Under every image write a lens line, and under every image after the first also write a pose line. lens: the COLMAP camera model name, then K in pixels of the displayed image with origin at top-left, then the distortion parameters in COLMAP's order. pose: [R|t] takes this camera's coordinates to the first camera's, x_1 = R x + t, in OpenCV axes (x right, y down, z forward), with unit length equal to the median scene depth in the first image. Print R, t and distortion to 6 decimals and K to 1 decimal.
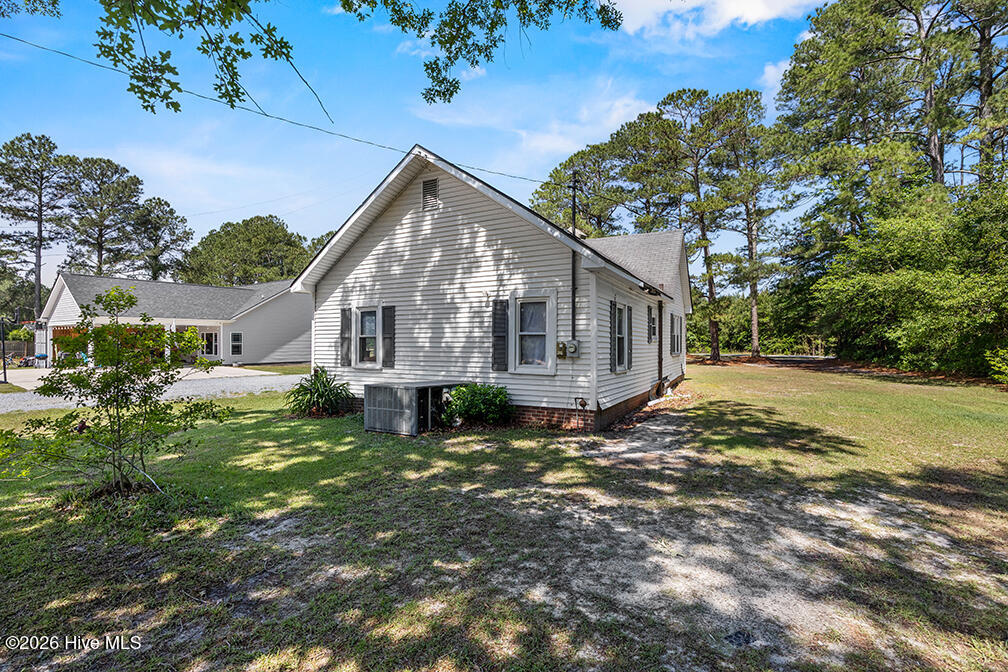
lens RADIAL K [[472.9, 0, 505.0], [0, 472.9, 338.7], [0, 0, 1]] dist [-0.010175, -0.000497]
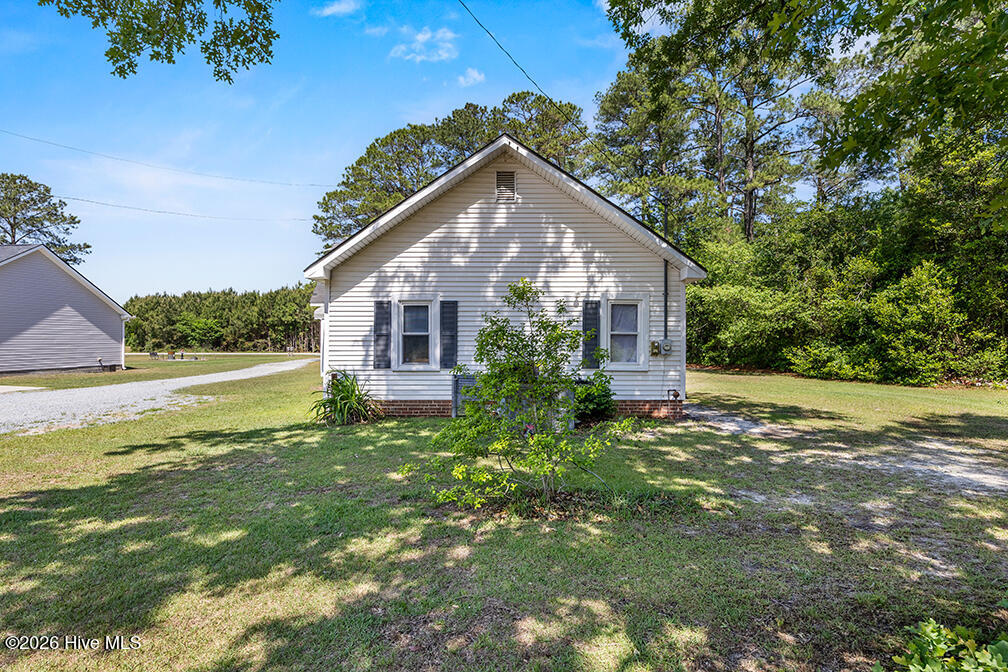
lens RADIAL K [[533.1, 0, 505.8], [0, 533.1, 339.8], [0, 0, 1]] dist [-0.003549, -0.000424]
pose [[0.878822, 0.004691, 0.477127, -0.704481], [-0.006565, 0.999976, 0.002260, 0.003322], [-0.477105, -0.005118, 0.878831, 0.049798]]
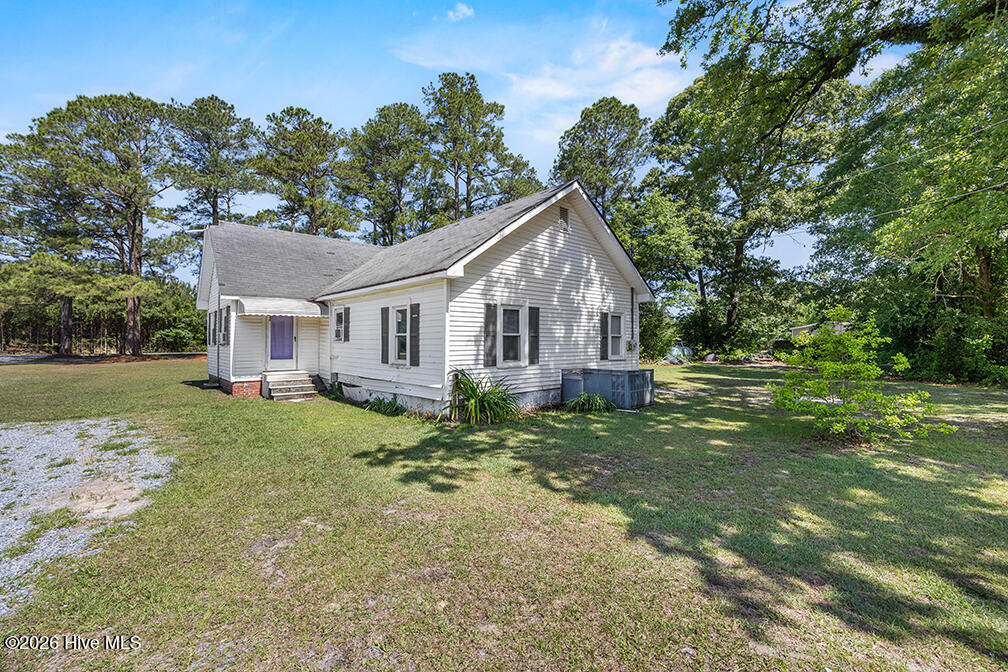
lens RADIAL K [[419.0, 0, 501.3], [0, 419.0, 336.6], [0, 0, 1]] dist [-0.009233, -0.000115]
pose [[0.325435, 0.011753, 0.945492, -1.288419], [-0.006814, 0.999926, -0.010084, 0.010004], [-0.945540, -0.003161, 0.325491, 0.835311]]
